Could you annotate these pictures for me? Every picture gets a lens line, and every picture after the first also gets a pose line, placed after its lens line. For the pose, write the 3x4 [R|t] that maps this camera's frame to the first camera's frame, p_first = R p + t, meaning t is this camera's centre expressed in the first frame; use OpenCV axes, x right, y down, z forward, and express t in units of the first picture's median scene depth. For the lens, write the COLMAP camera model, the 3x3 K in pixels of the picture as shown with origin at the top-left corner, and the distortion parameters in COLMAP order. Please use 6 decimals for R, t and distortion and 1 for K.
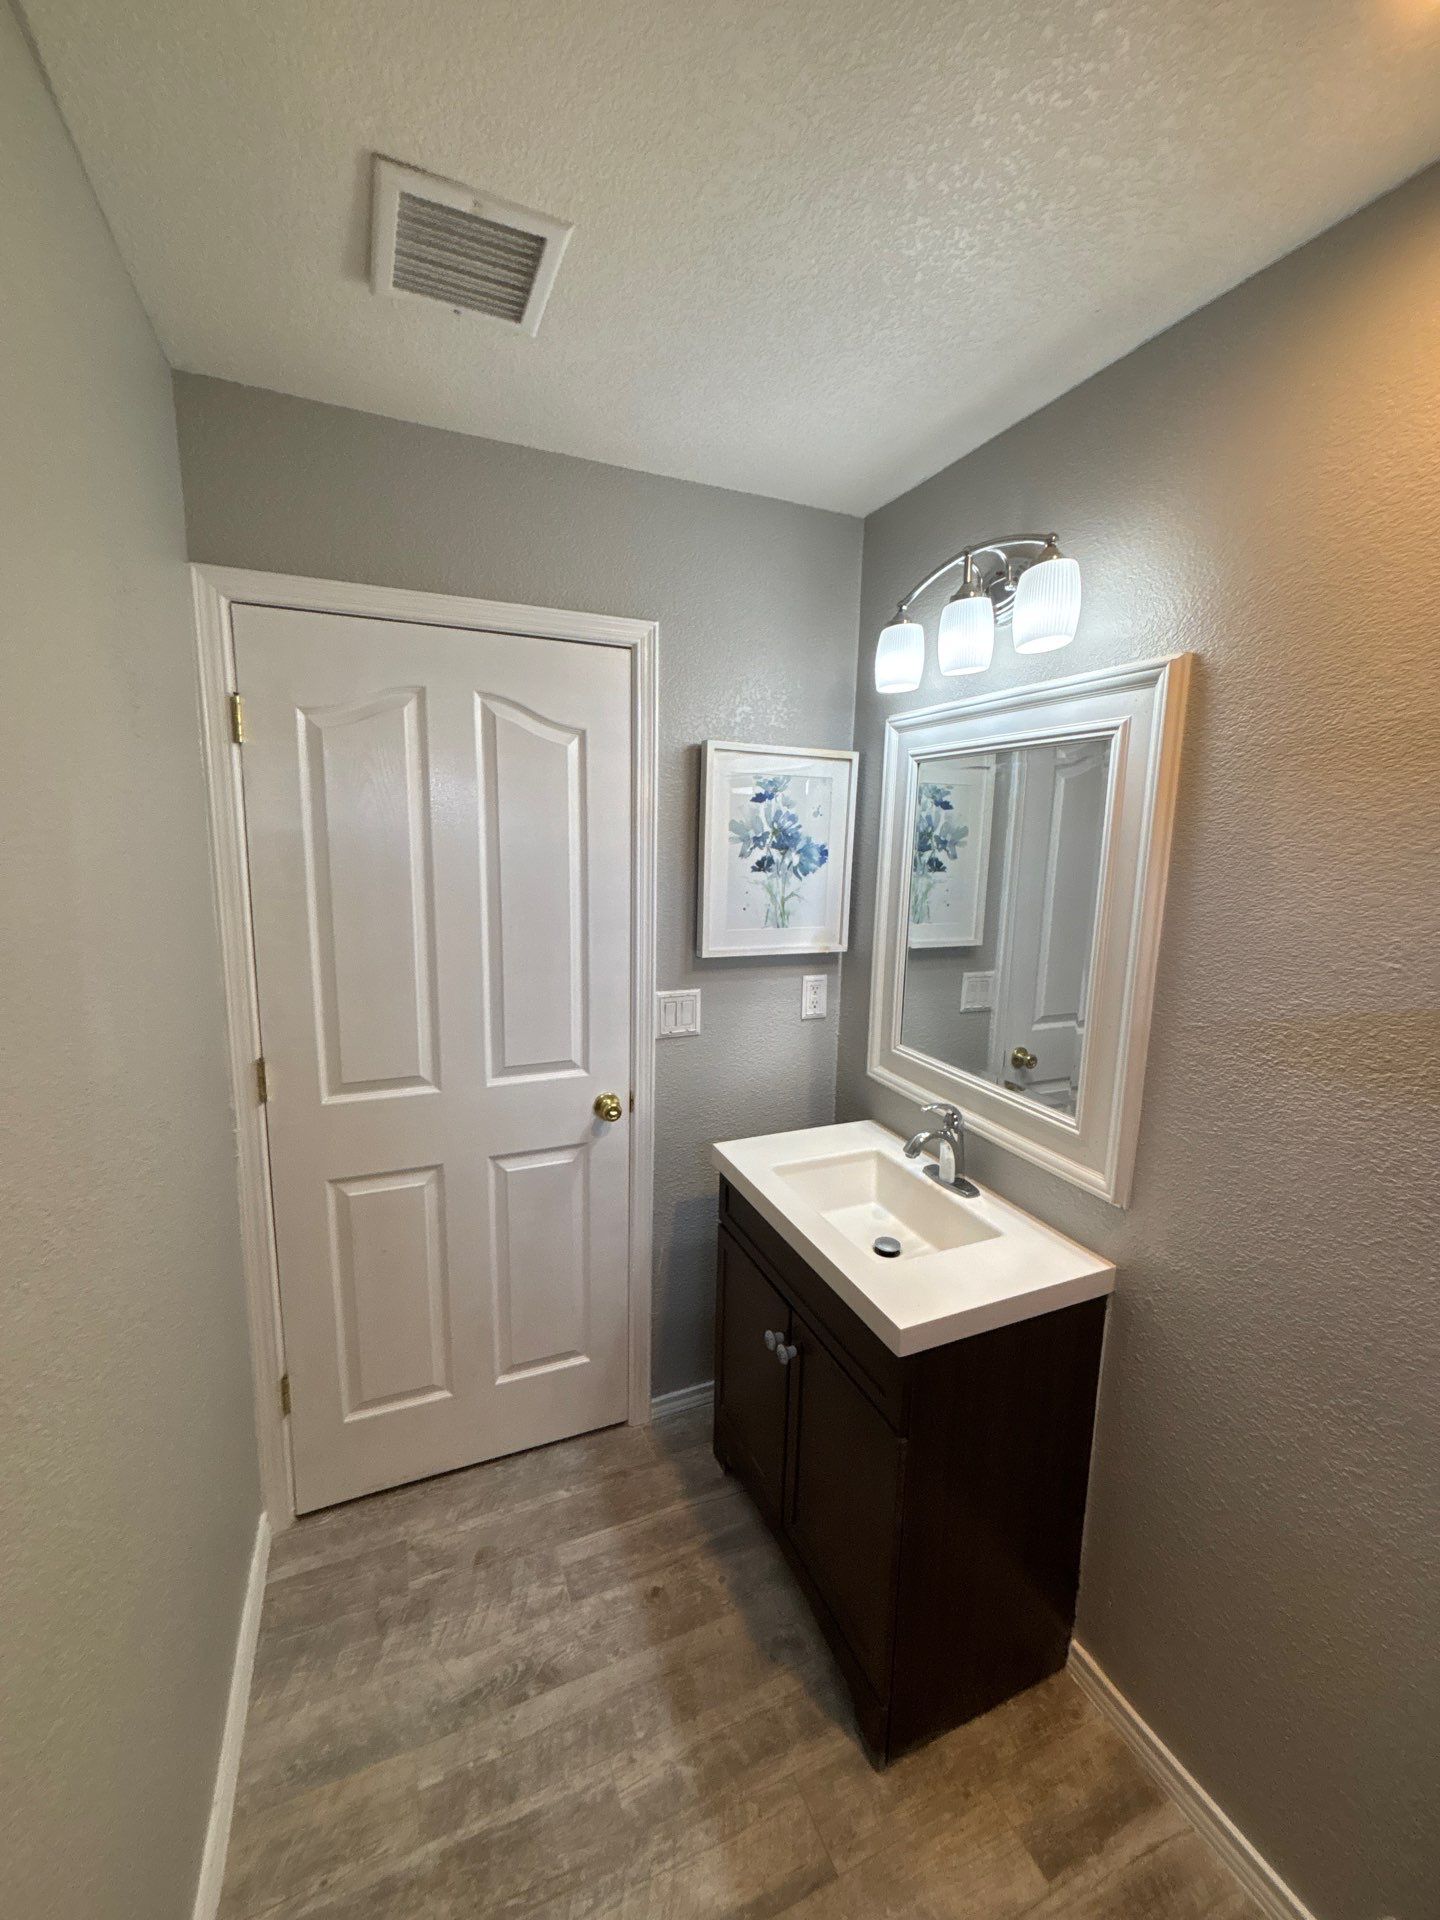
lens RADIAL K [[773.1, 0, 722.9], [0, 773.1, 958.2], [0, 0, 1]] dist [0.000428, 0.000086]
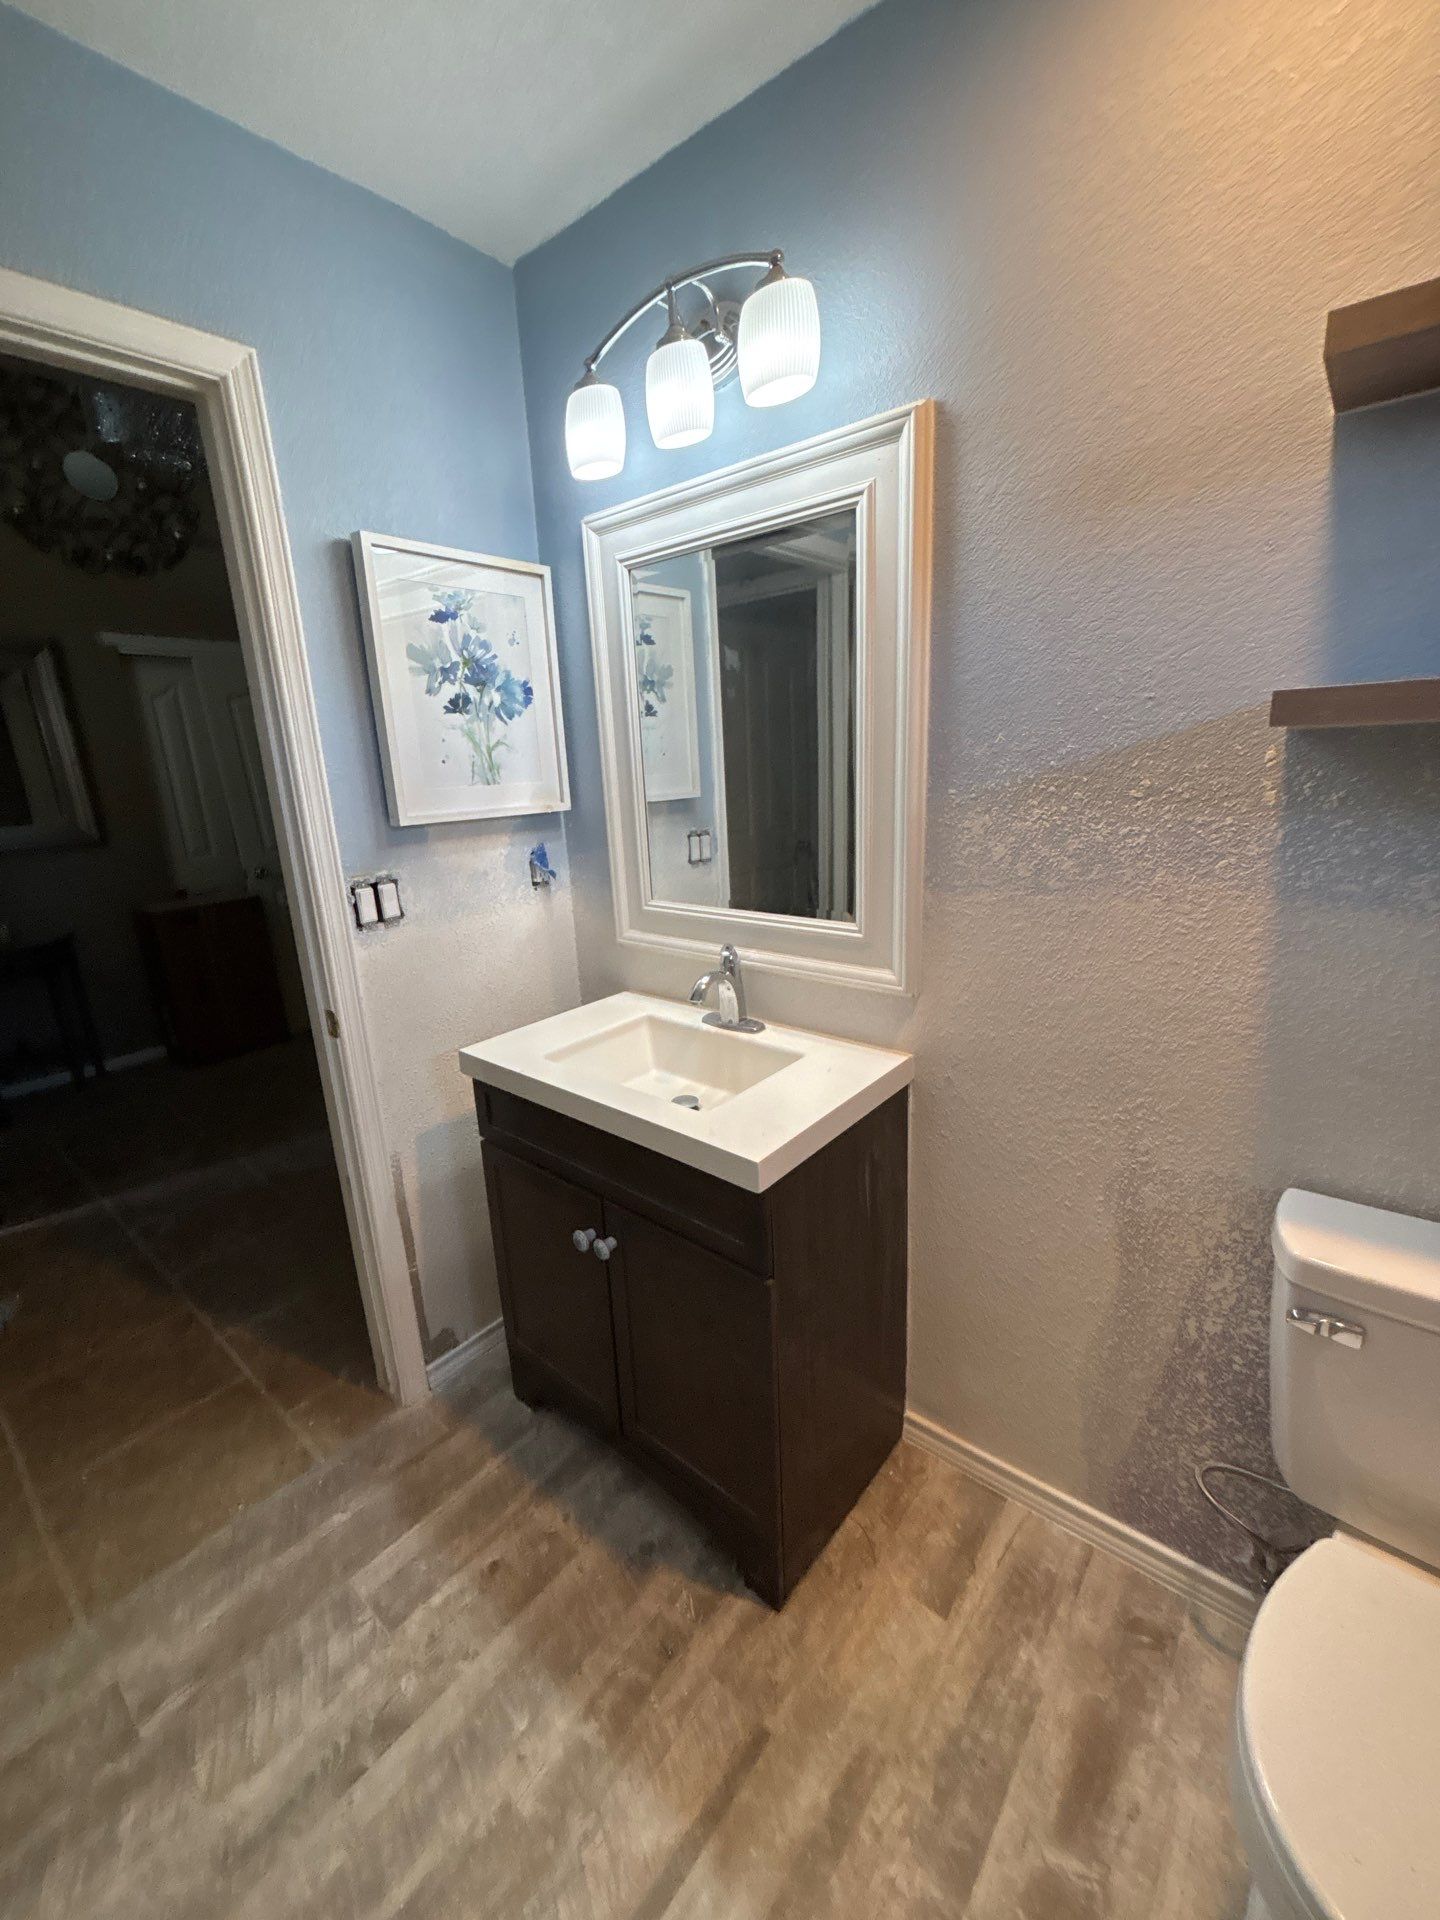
lens RADIAL K [[777.7, 0, 726.0], [0, 777.7, 958.0], [0, 0, 1]] dist [0.002395, 0.000200]
pose [[0.890988, -0.172054, 0.420165, -0.094515], [0.133317, 0.983765, 0.120137, 0.087770], [-0.434013, -0.051025, 0.899460, 0.144389]]
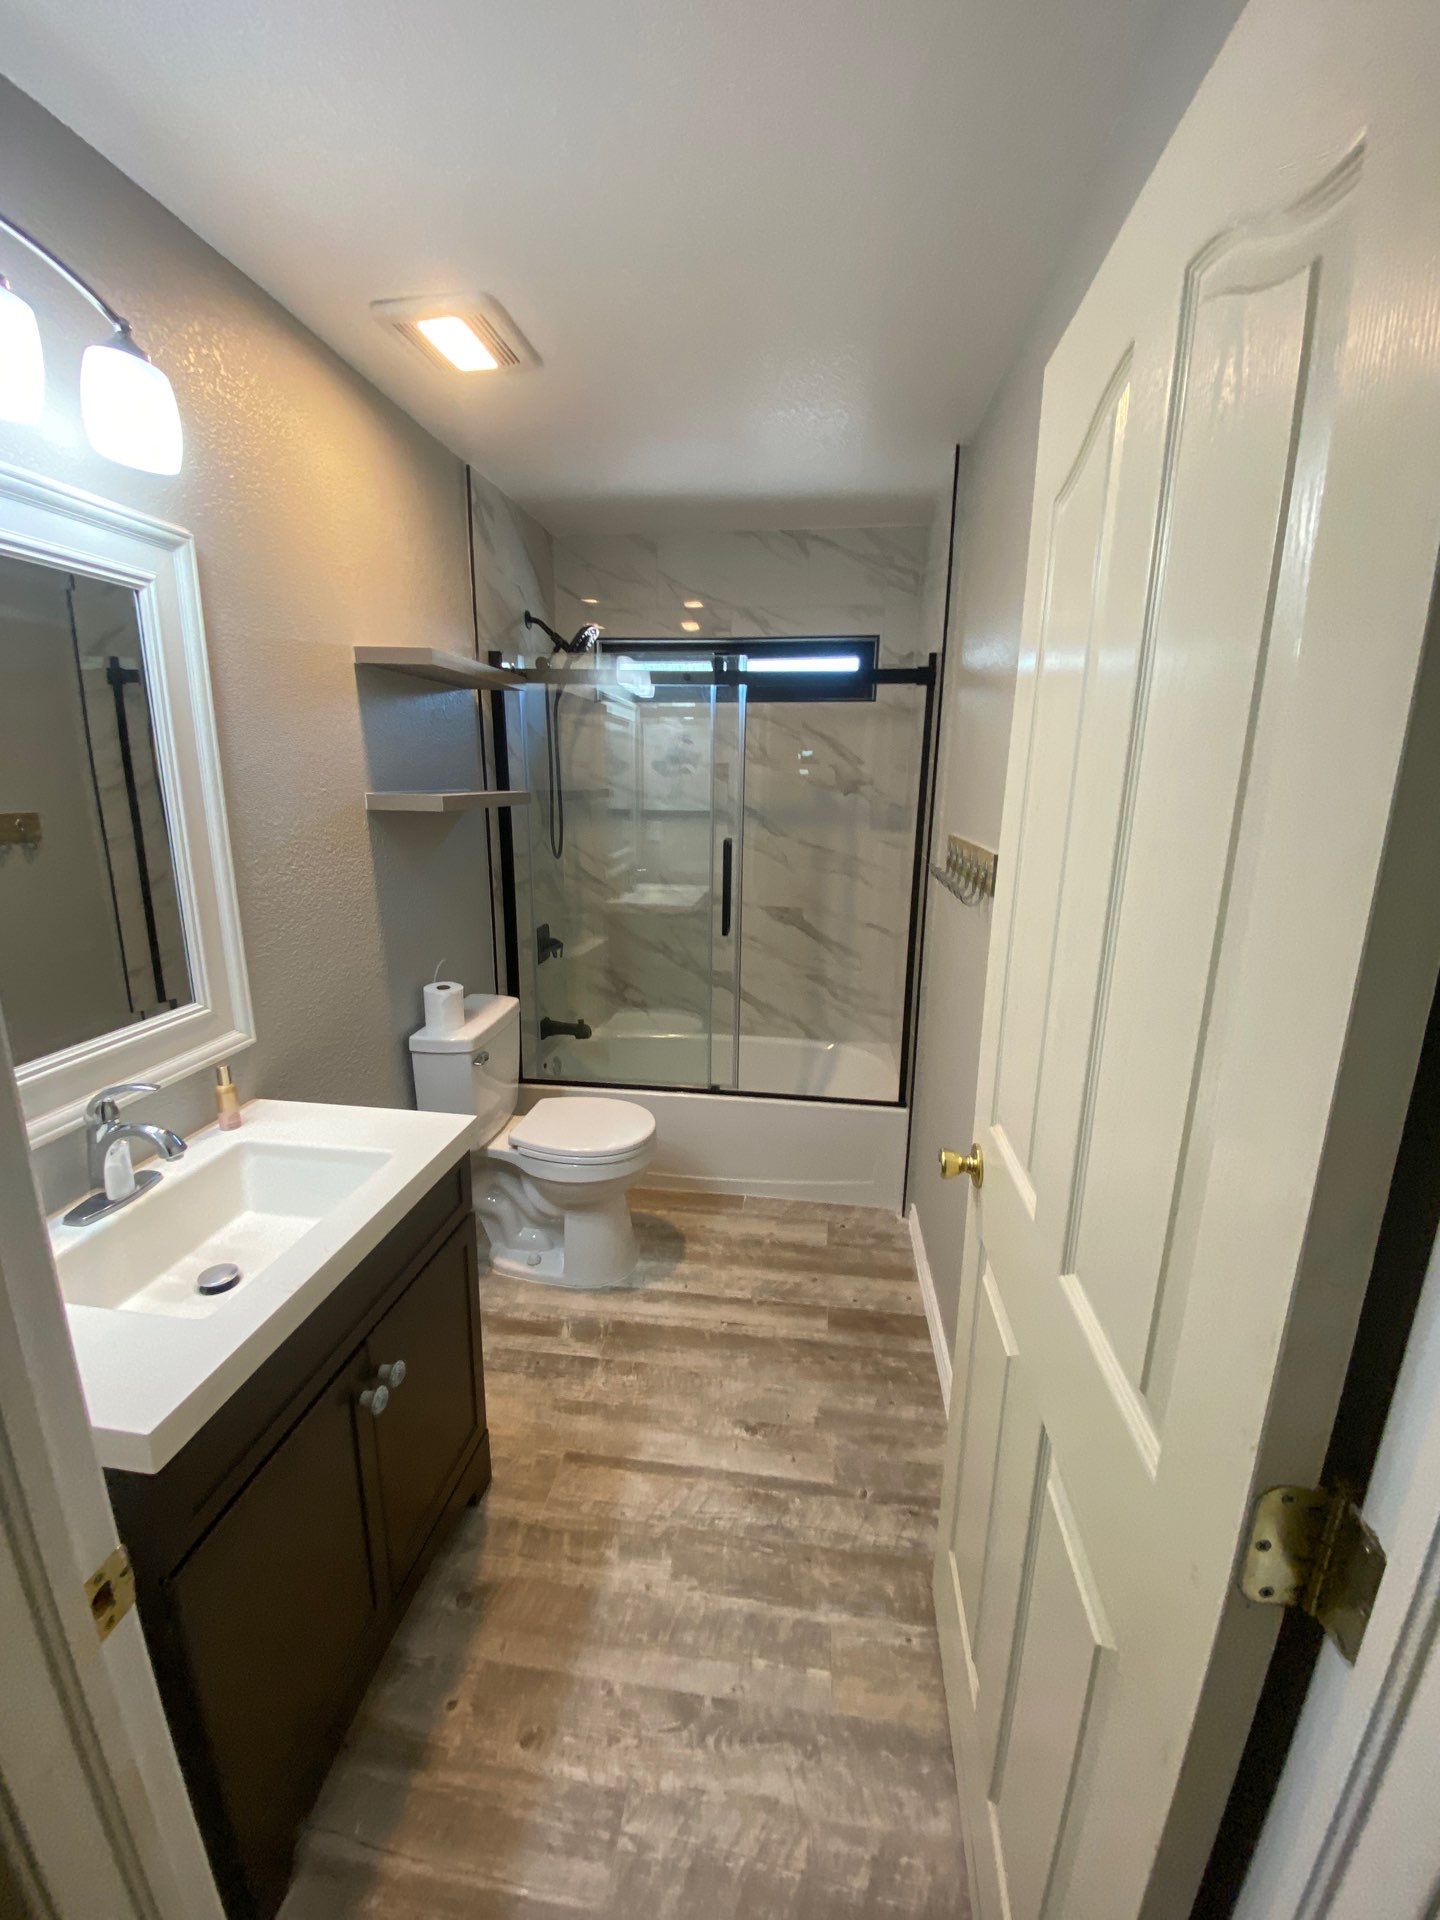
lens RADIAL K [[768.6, 0, 720.6], [0, 768.6, 952.8], [0, 0, 1]] dist [0.001561, -0.013101]
pose [[-0.856914, -0.149608, 0.493271, -0.451661], [0.049703, 0.928512, 0.367961, -0.134620], [-0.513058, 0.339828, -0.788219, 1.119590]]
